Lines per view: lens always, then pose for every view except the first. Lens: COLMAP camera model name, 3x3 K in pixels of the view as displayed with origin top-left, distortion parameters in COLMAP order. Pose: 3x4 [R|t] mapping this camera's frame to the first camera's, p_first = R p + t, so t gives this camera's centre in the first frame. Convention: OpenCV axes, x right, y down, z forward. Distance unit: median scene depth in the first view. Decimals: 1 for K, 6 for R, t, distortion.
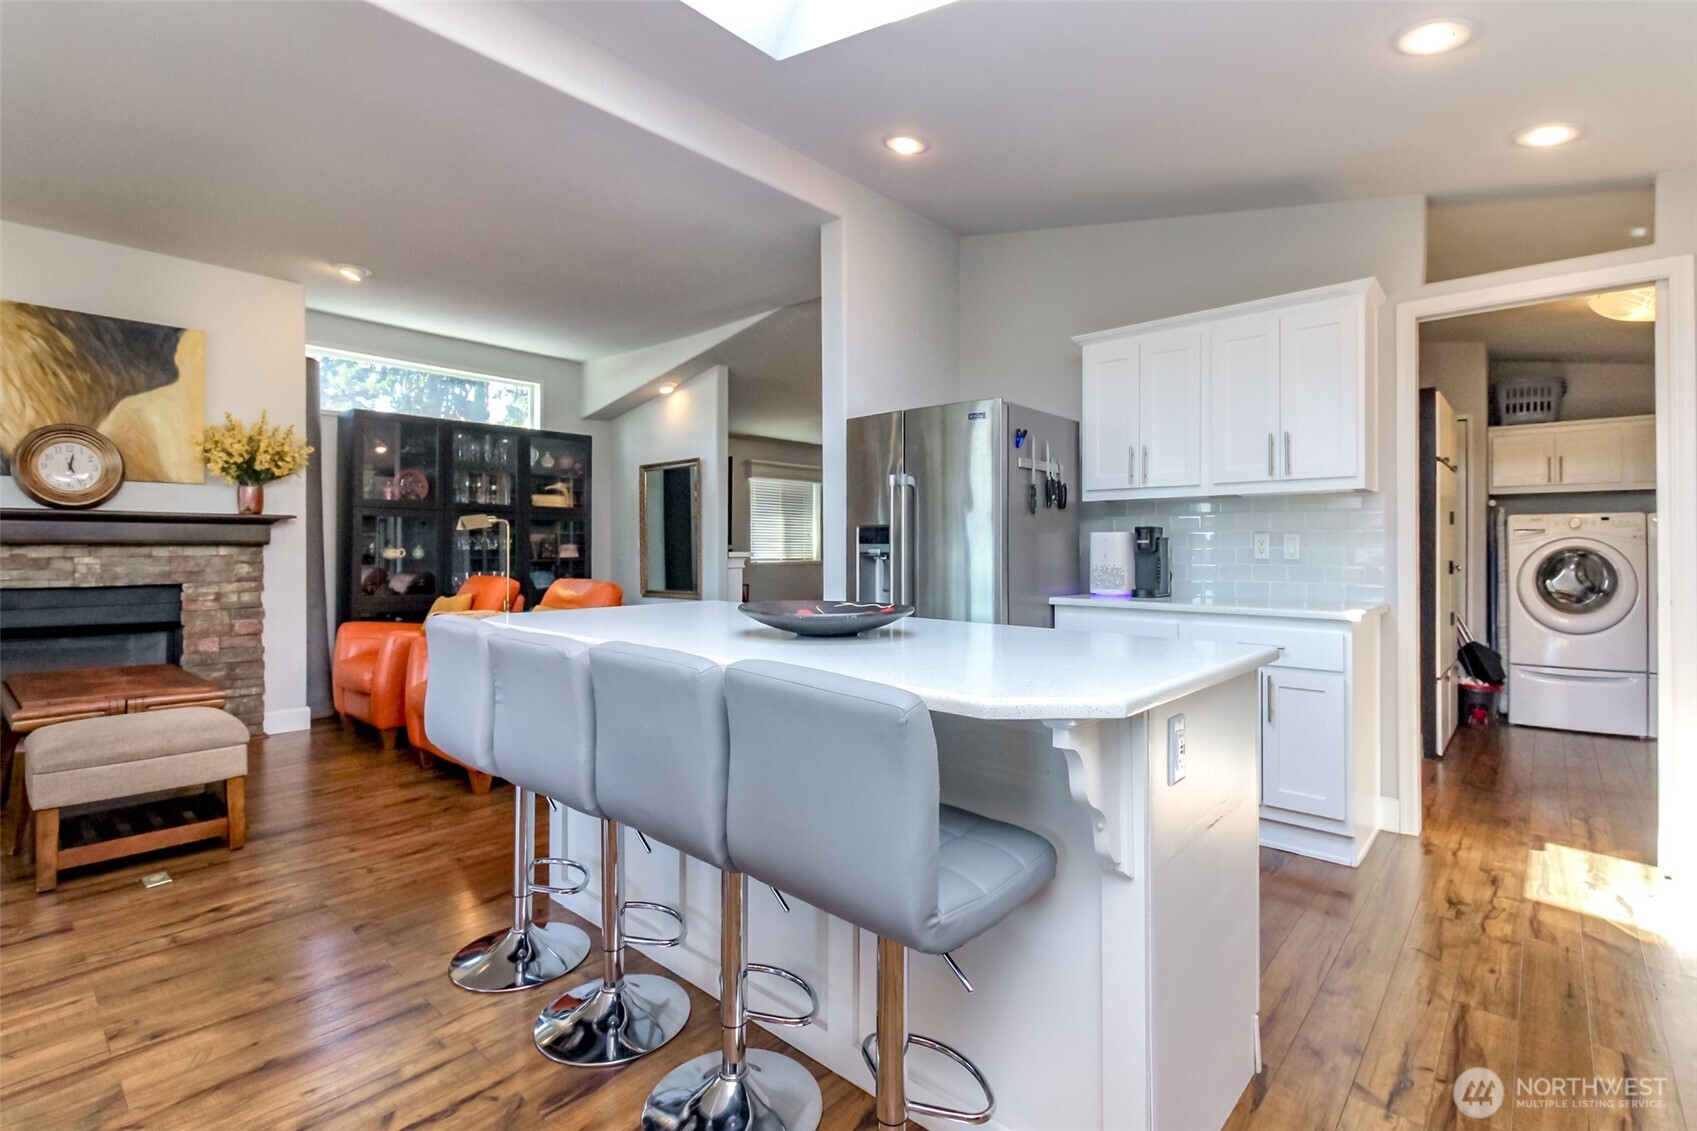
lens RADIAL K [[780.5, 0, 827.0], [0, 780.5, 544.0], [0, 0, 1]] dist [0.012678, -0.008942]
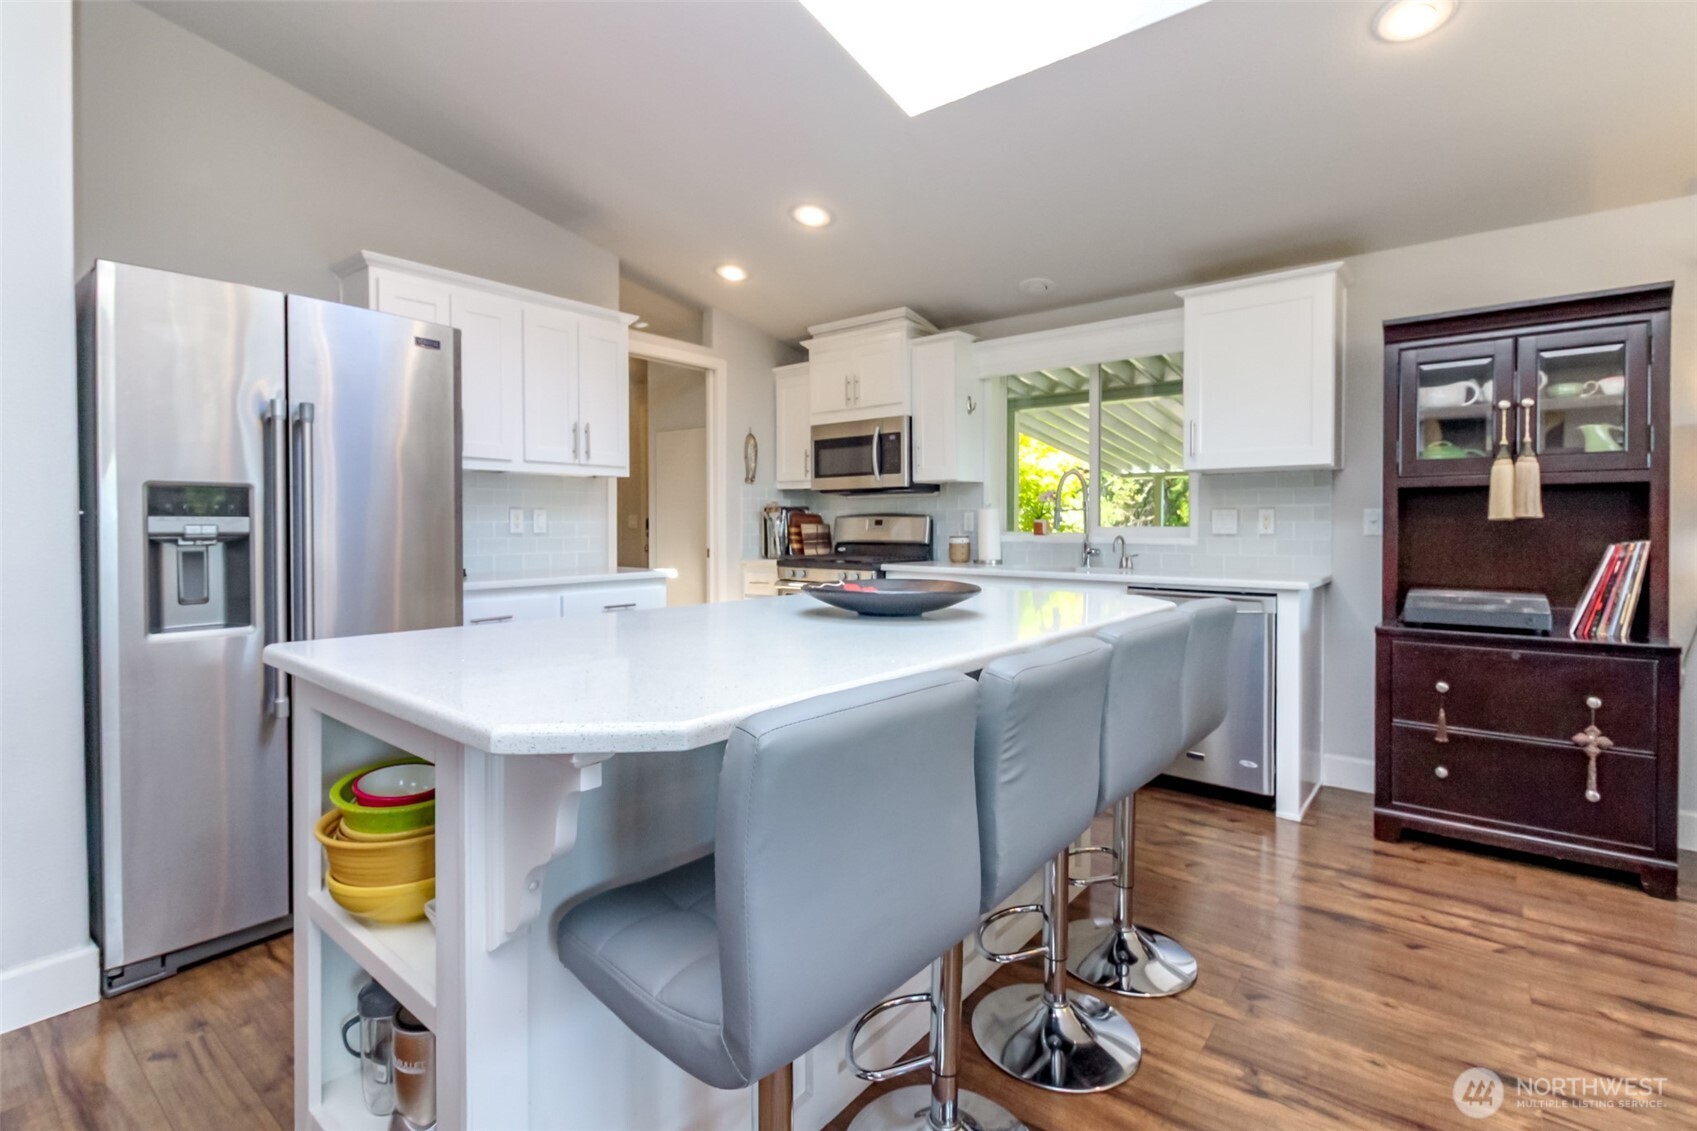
lens RADIAL K [[780.5, 0, 885.4], [0, 780.5, 532.5], [0, 0, 1]] dist [0.012678, -0.008942]
pose [[-0.092056, -0.015149, 0.995639, -0.444259], [-0.009347, 0.999853, 0.014349, -0.001143], [-0.995710, -0.007985, -0.092184, 0.486582]]
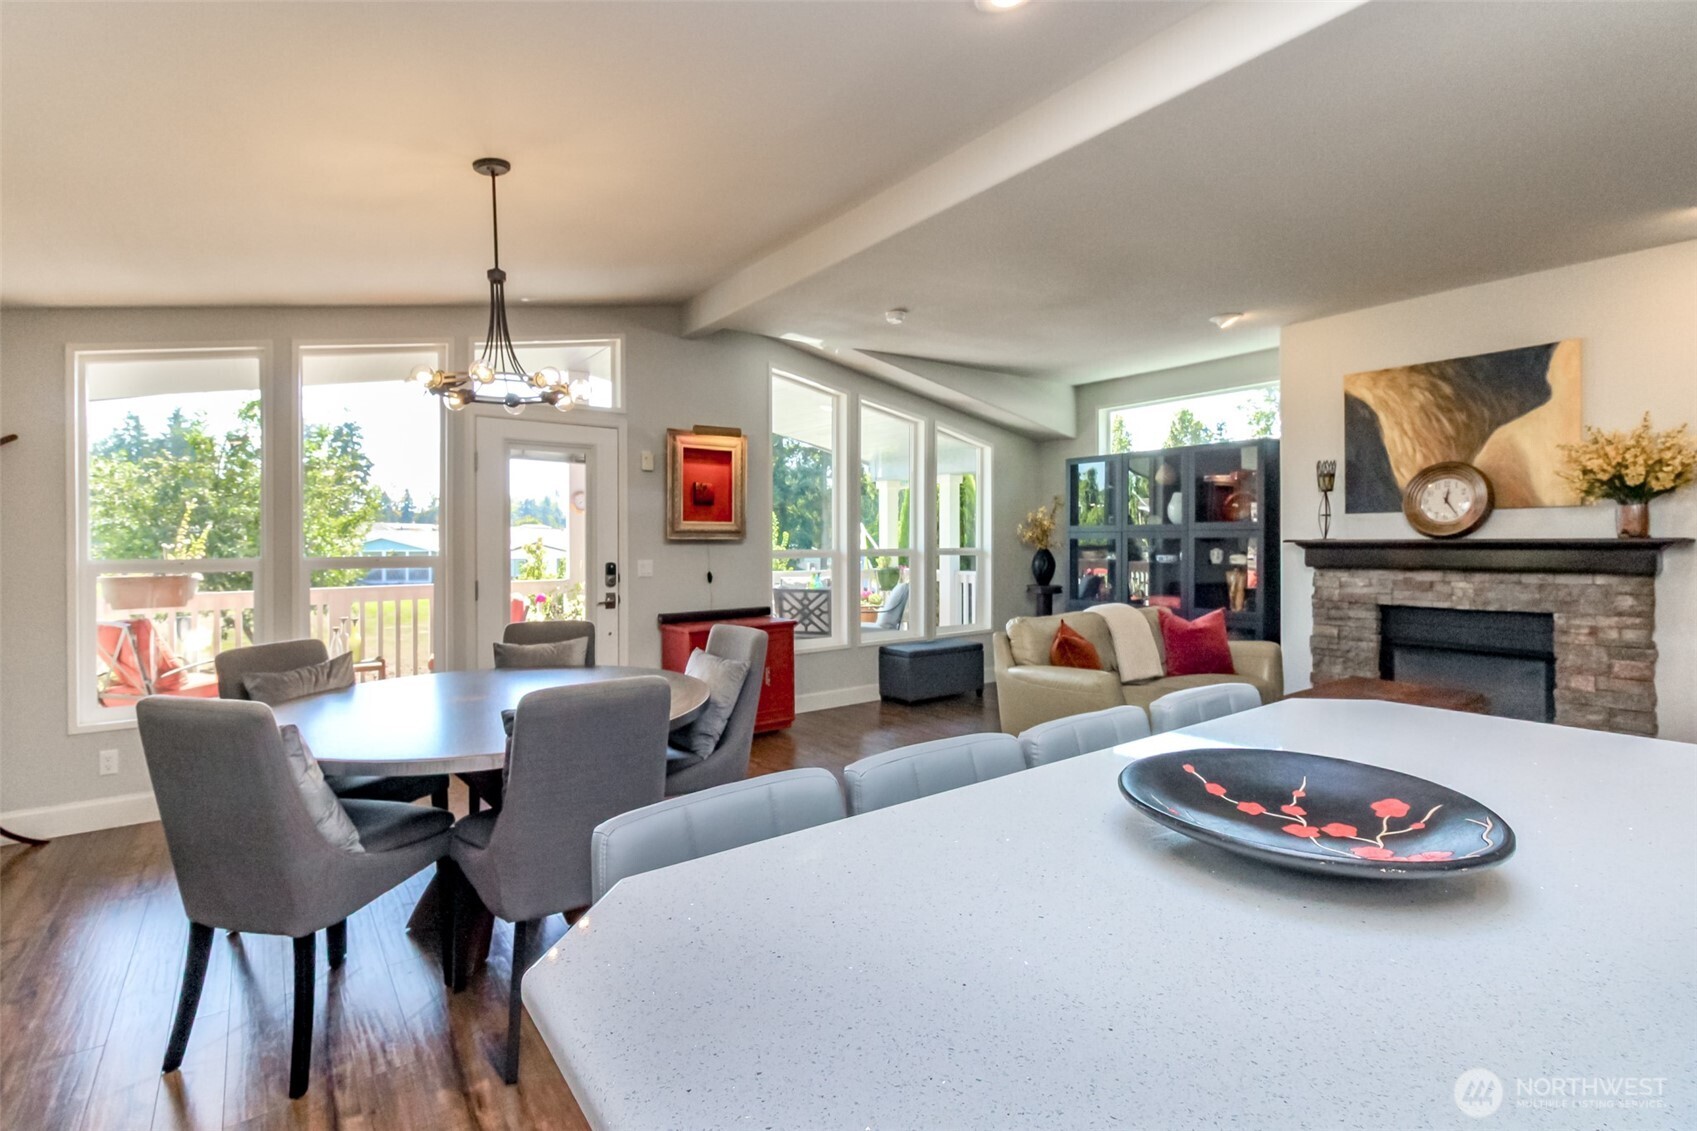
lens RADIAL K [[780.5, 0, 831.4], [0, 780.5, 545.1], [0, 0, 1]] dist [0.012678, -0.008942]
pose [[-0.179855, 0.002742, -0.983689, 0.270190], [0.012051, 0.999927, 0.000584, -0.043597], [0.983619, -0.011749, -0.179875, 0.318695]]
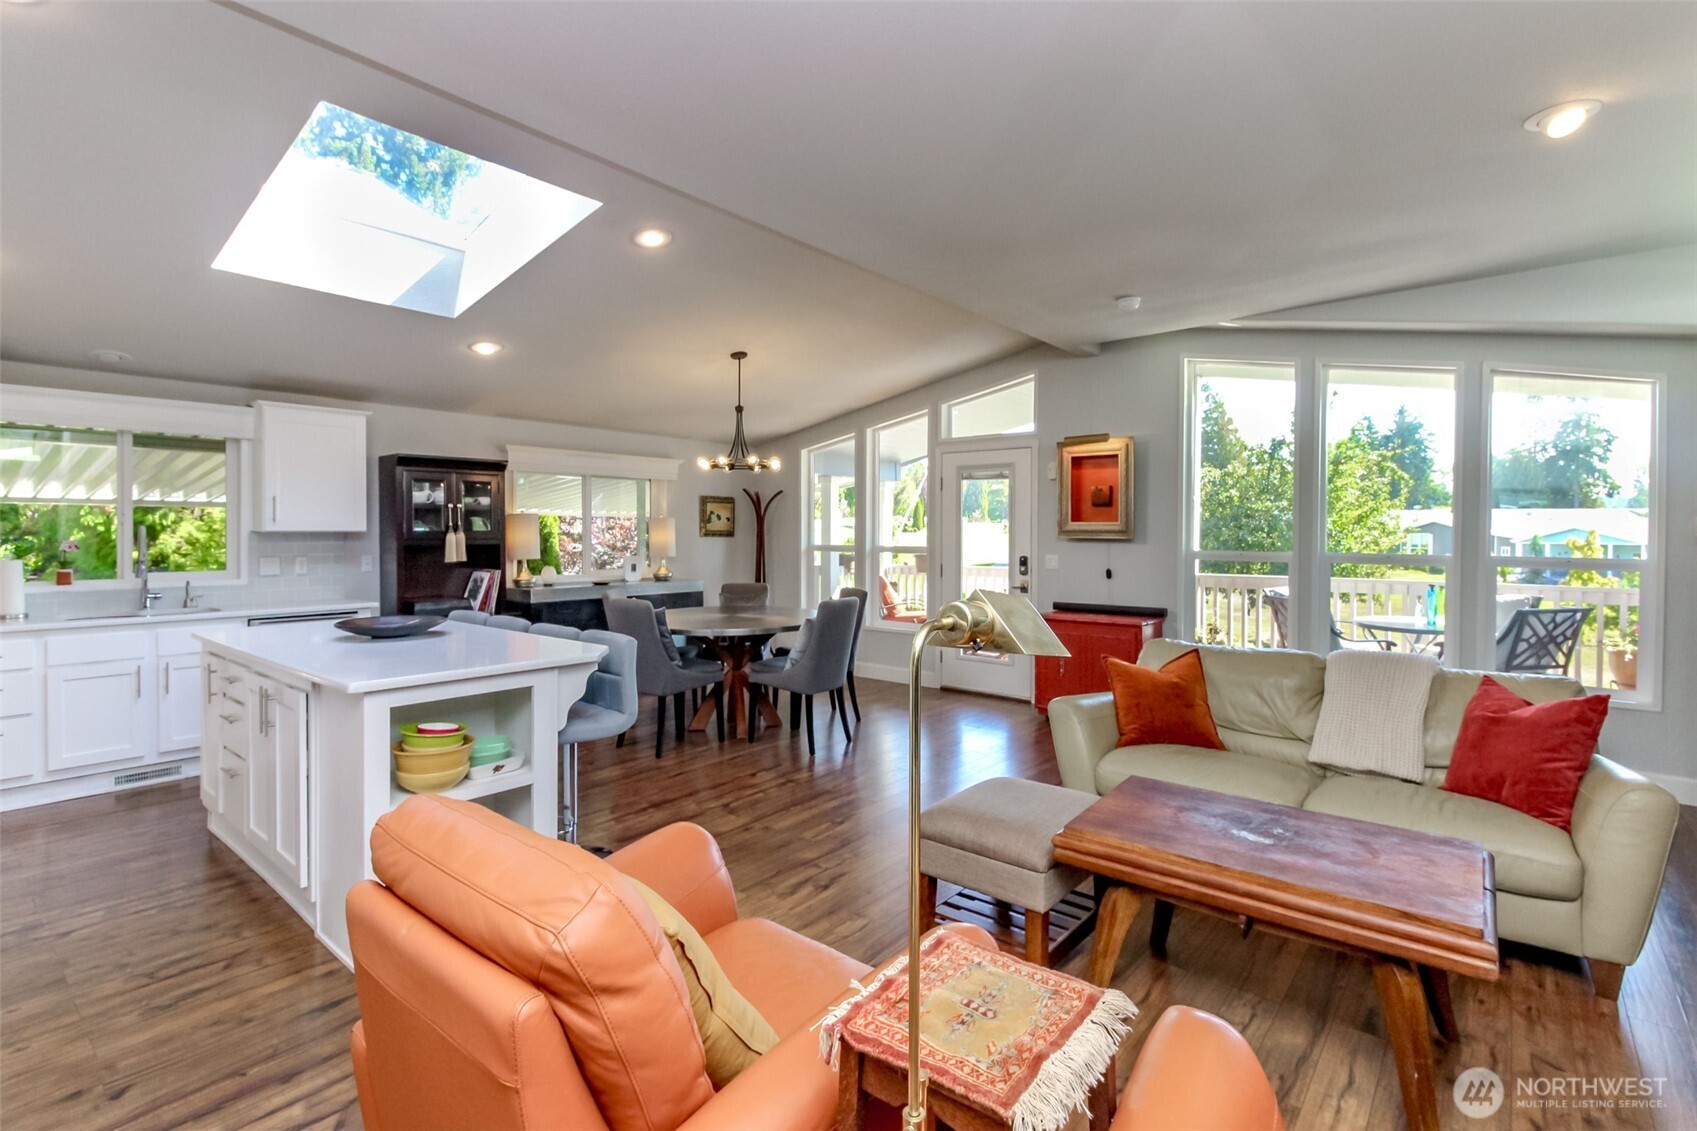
lens RADIAL K [[780.5, 0, 823.8], [0, 780.5, 551.6], [0, 0, 1]] dist [0.012678, -0.008942]
pose [[-0.998928, -0.006634, -0.045803, -0.410765], [-0.007553, 0.999773, 0.019915, -0.055621], [0.045661, 0.020240, -0.998752, 1.260518]]
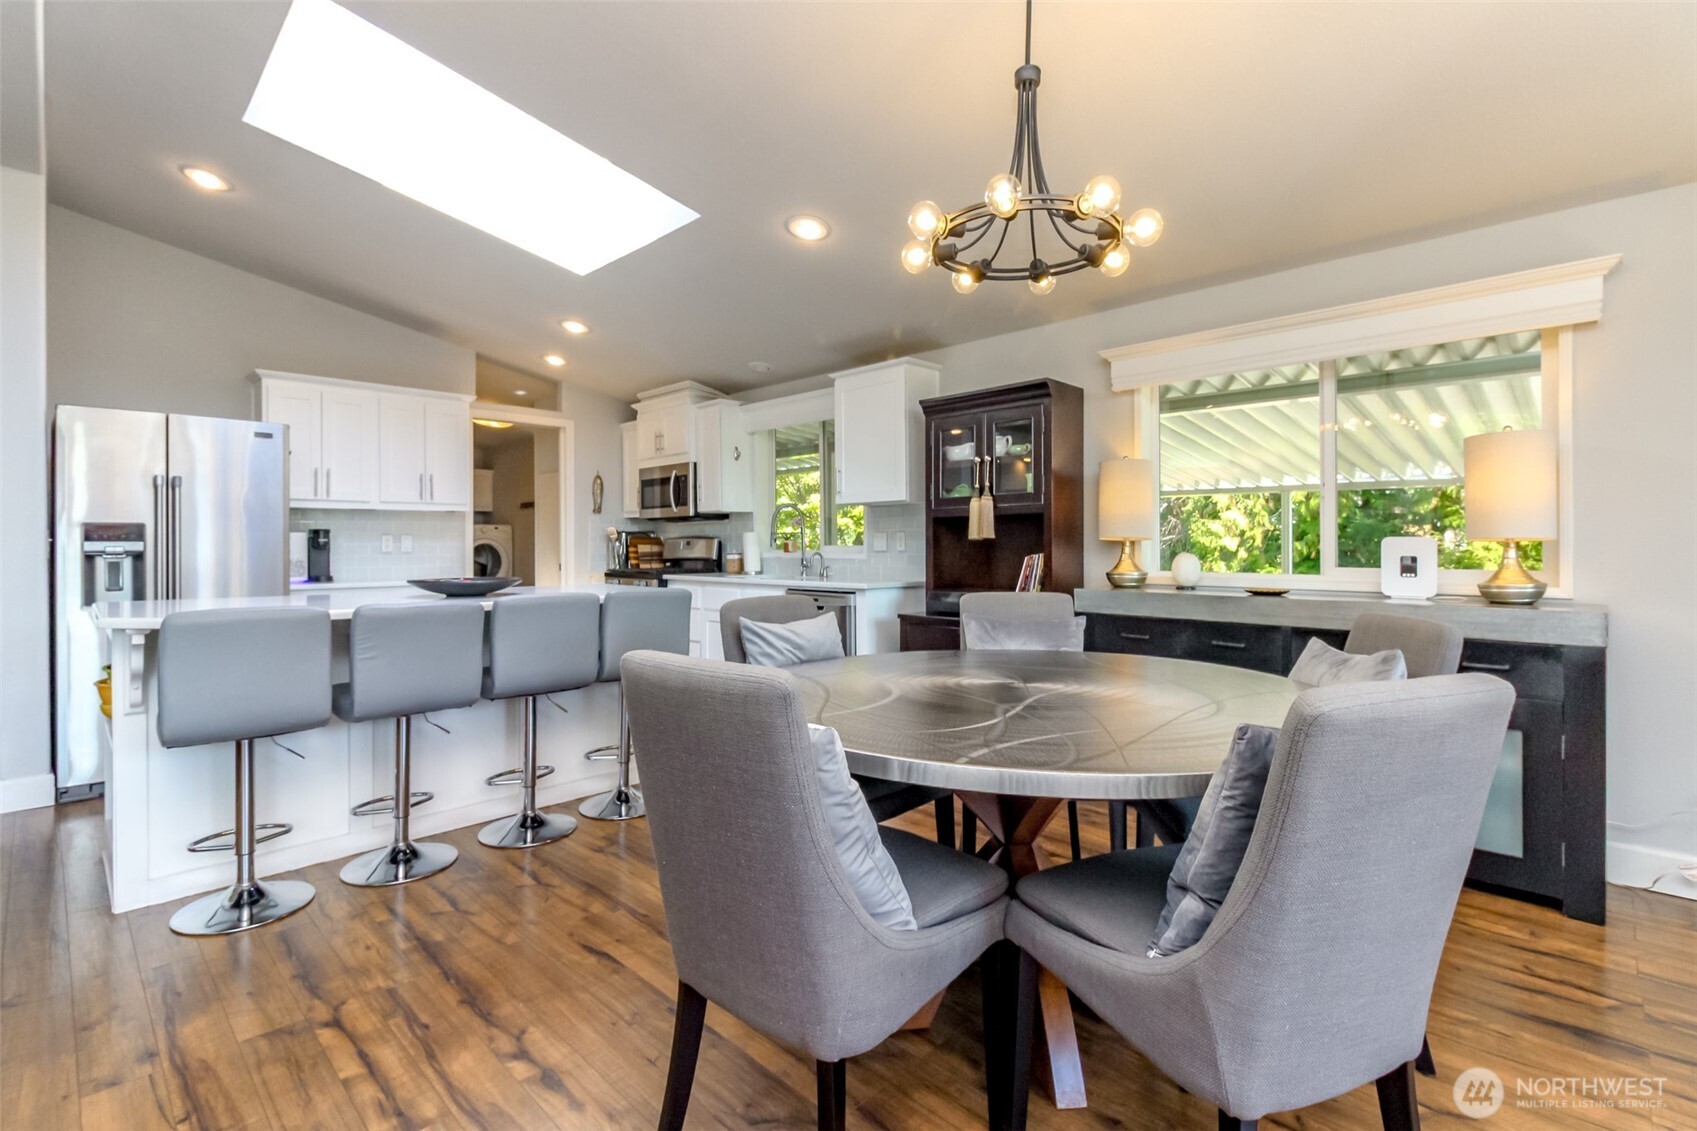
lens RADIAL K [[780.5, 0, 883.6], [0, 780.5, 536.1], [0, 0, 1]] dist [0.012678, -0.008942]
pose [[-0.004706, 0.006717, 0.999966, -0.775101], [-0.004815, 0.999966, -0.006740, -0.004520], [-0.999977, -0.004847, -0.004673, 0.041709]]
